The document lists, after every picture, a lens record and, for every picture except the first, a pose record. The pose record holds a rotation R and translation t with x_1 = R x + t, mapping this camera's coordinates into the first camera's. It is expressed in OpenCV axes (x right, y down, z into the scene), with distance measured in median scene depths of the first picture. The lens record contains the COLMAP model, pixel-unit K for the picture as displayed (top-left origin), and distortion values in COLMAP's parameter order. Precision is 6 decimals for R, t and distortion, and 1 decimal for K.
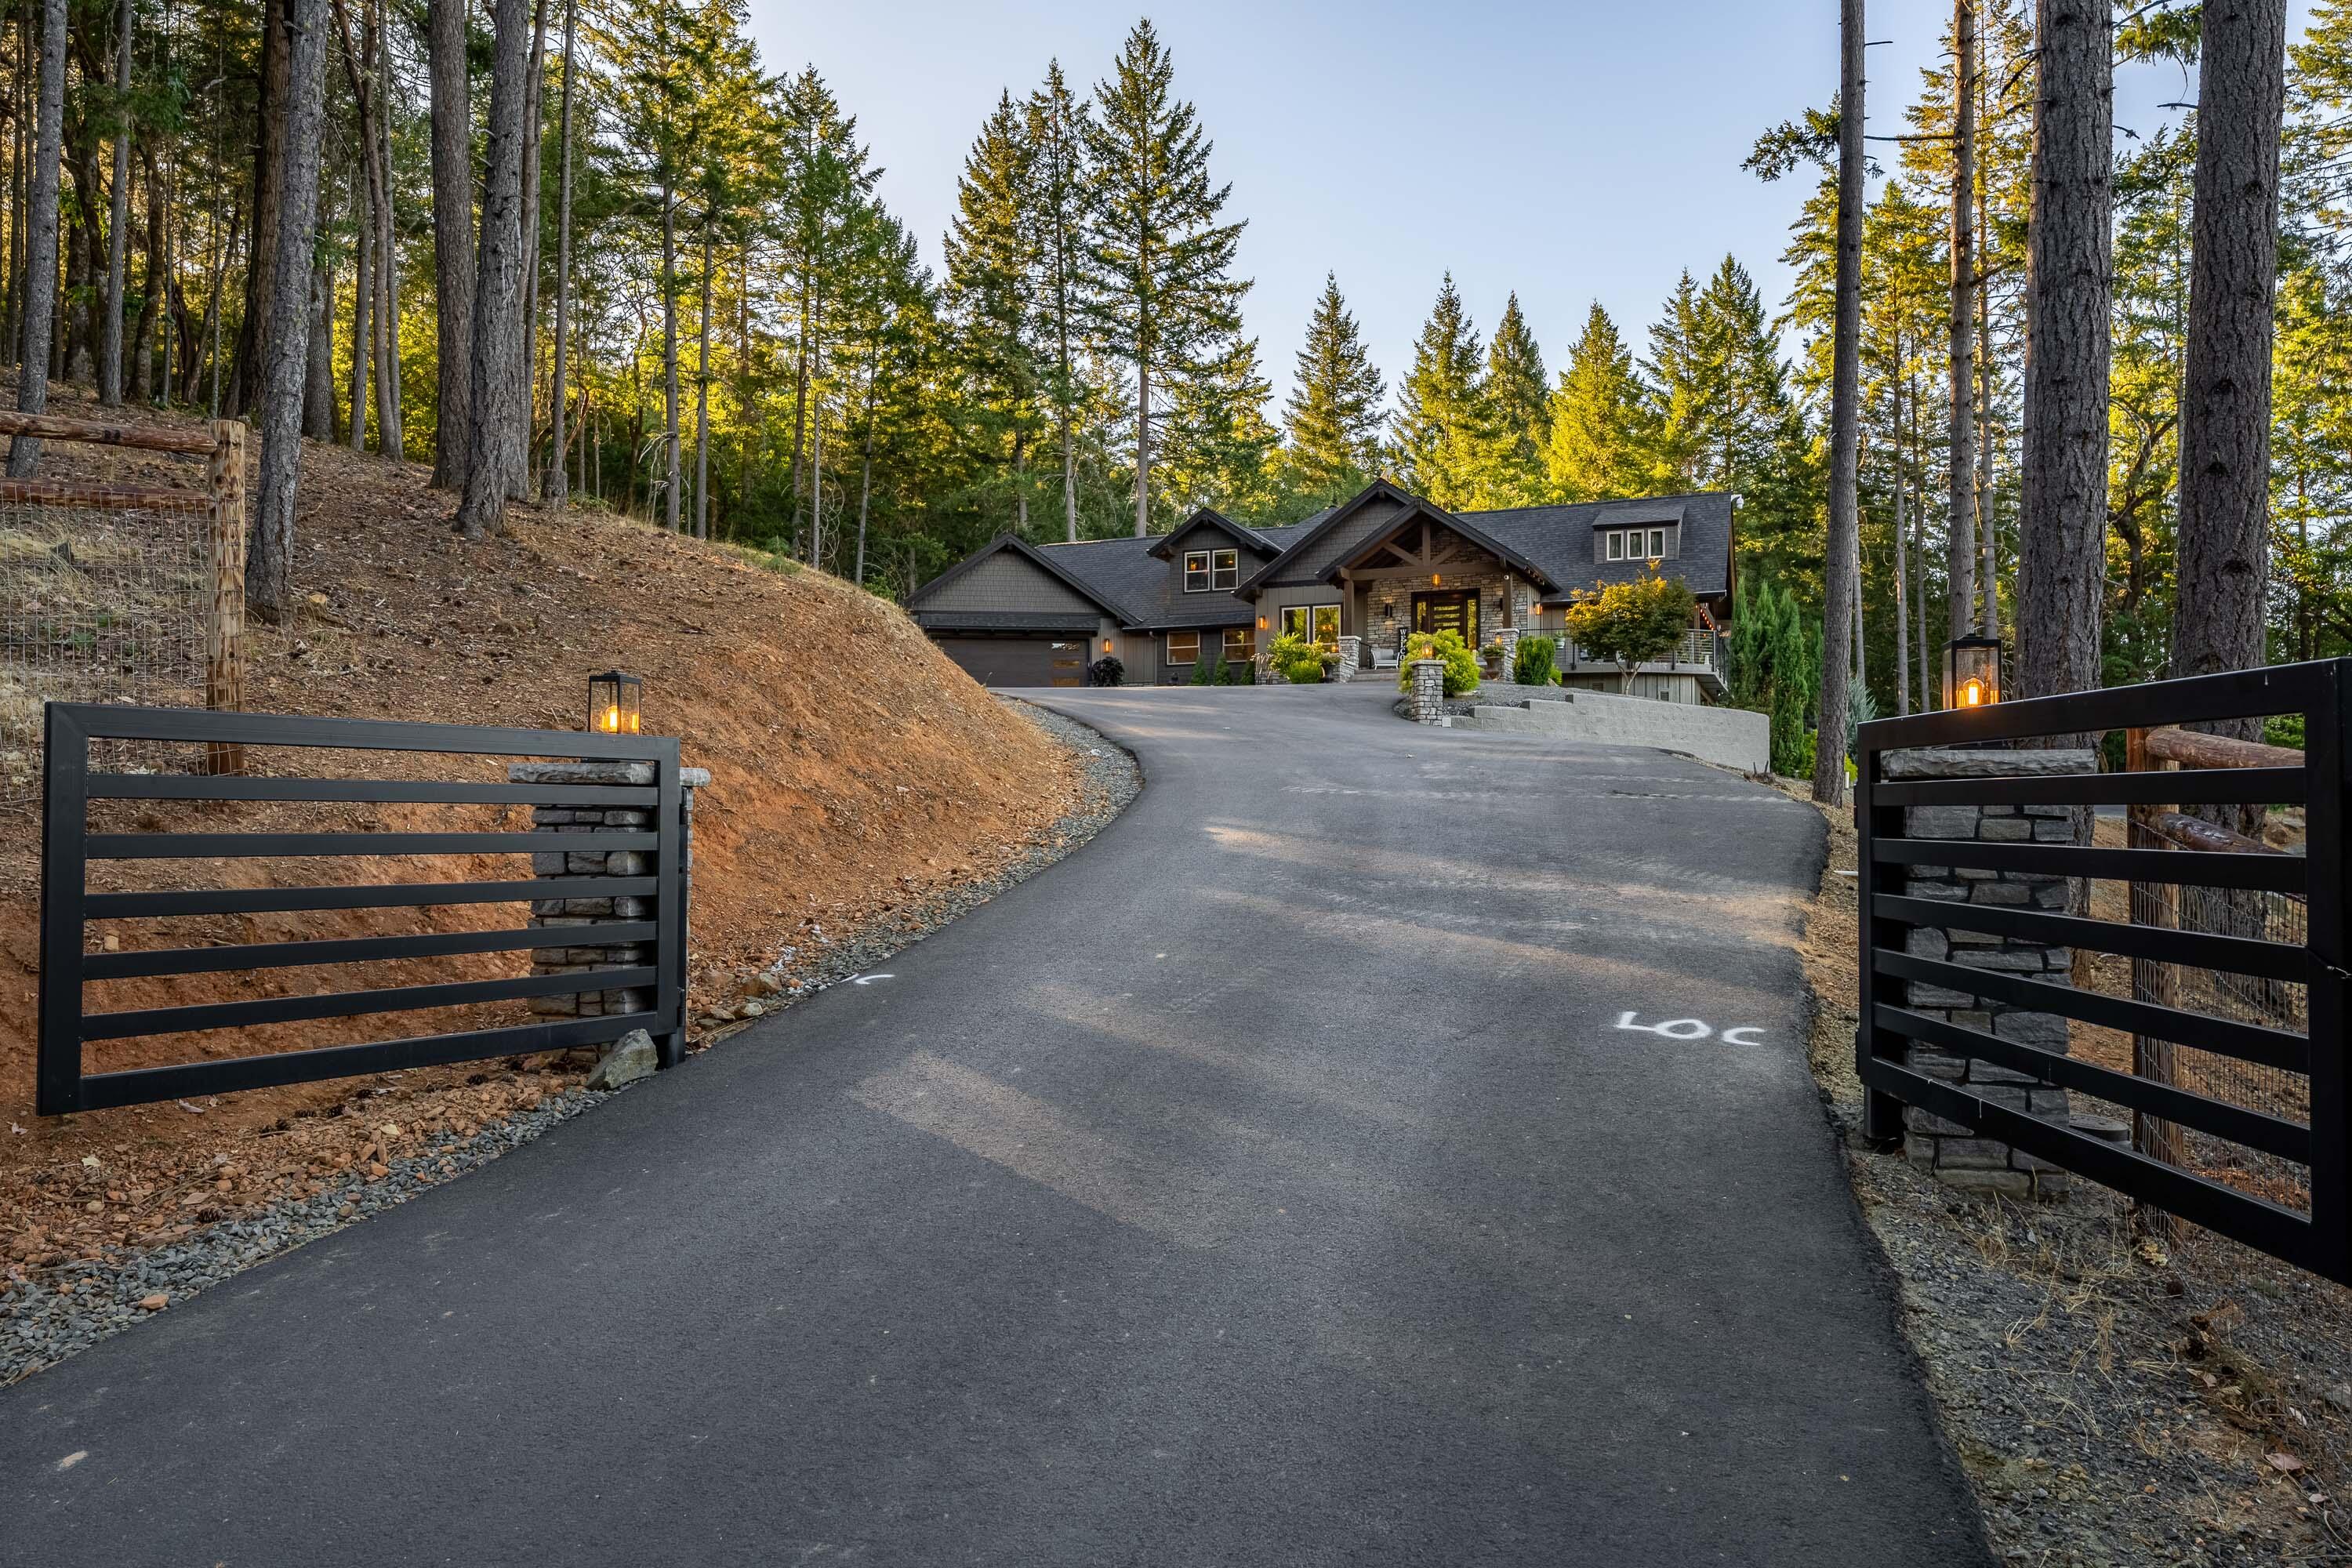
lens RADIAL K [[1481.9, 0, 1171.2], [0, 1481.9, 773.7], [0, 0, 1]] dist [-0.002395, 0.000206]
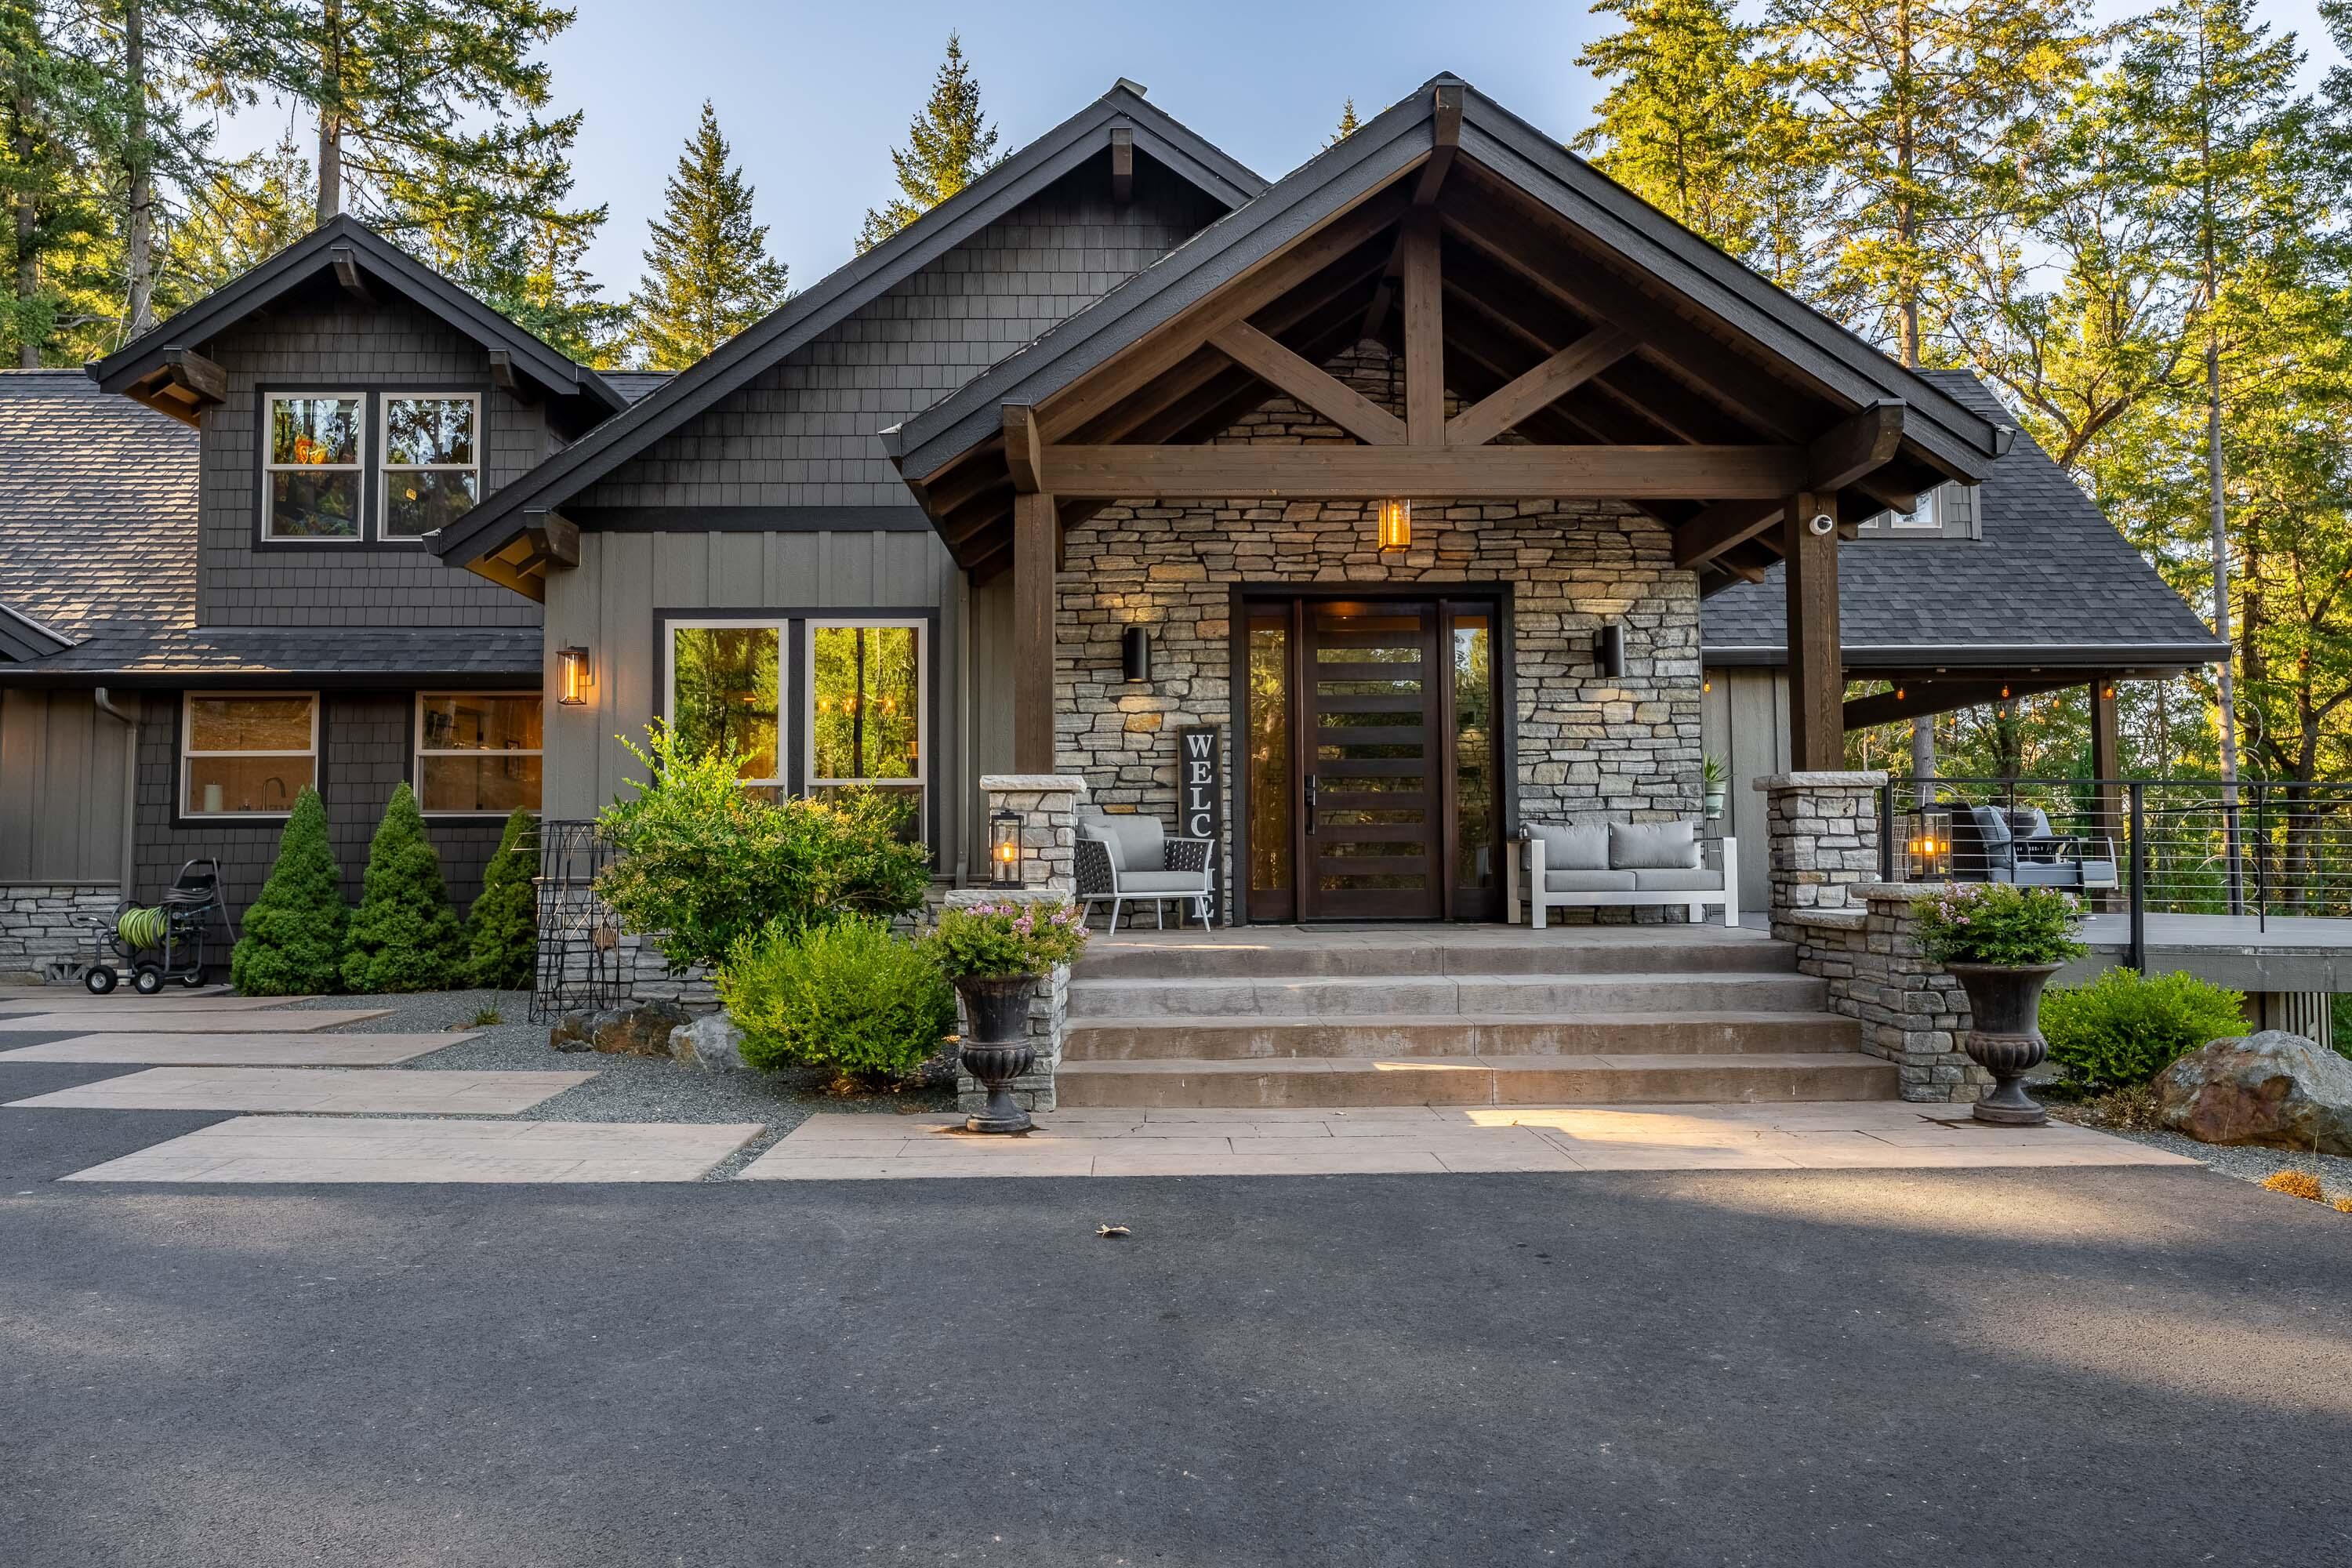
lens RADIAL K [[1580.7, 0, 1171.1], [0, 1580.7, 797.7], [0, 0, 1]] dist [-0.001311, 0.000436]
pose [[0.913392, 0.015813, 0.406774, 0.027557], [-0.006865, 0.999702, -0.023446, -0.046172], [-0.407023, 0.018623, 0.913228, 0.436746]]
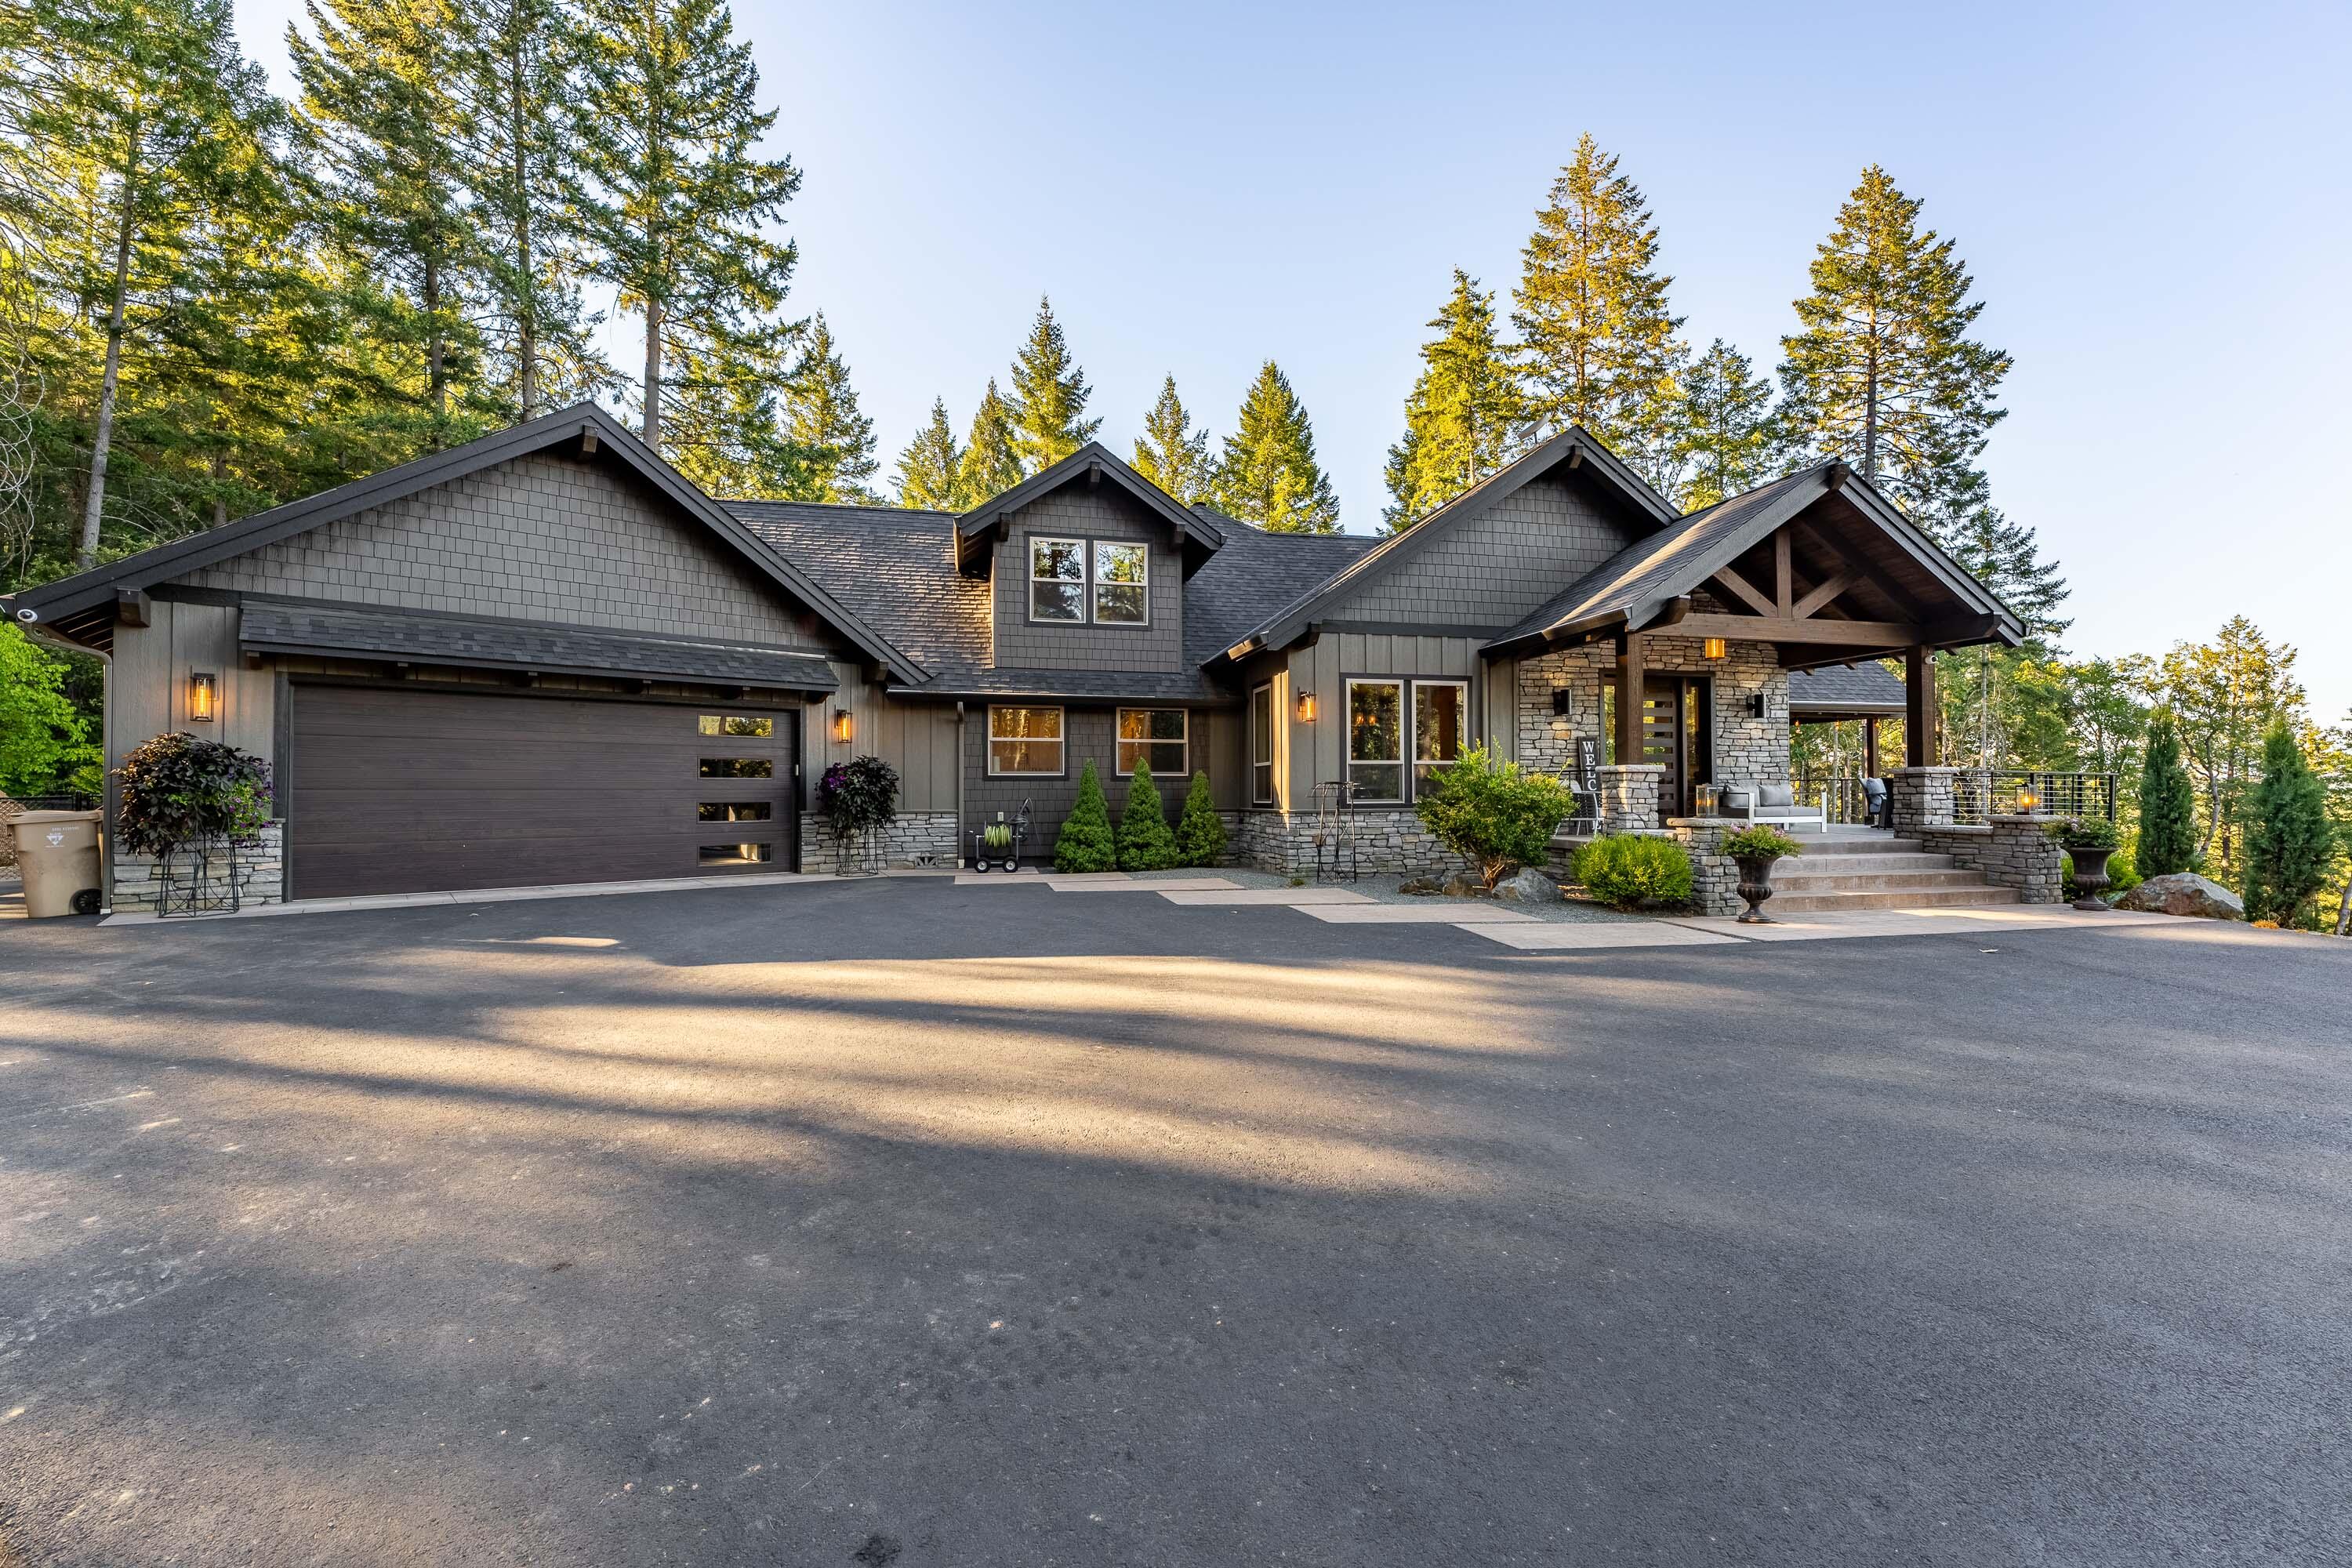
lens RADIAL K [[954.1, 0, 1186.4], [0, 954.1, 794.0], [0, 0, 1]] dist [-0.008664, -0.000108]
pose [[0.813226, 0.001784, 0.581945, -0.079152], [-0.014962, 0.999729, 0.017843, -0.047471], [-0.581755, -0.023218, 0.813033, 0.464724]]
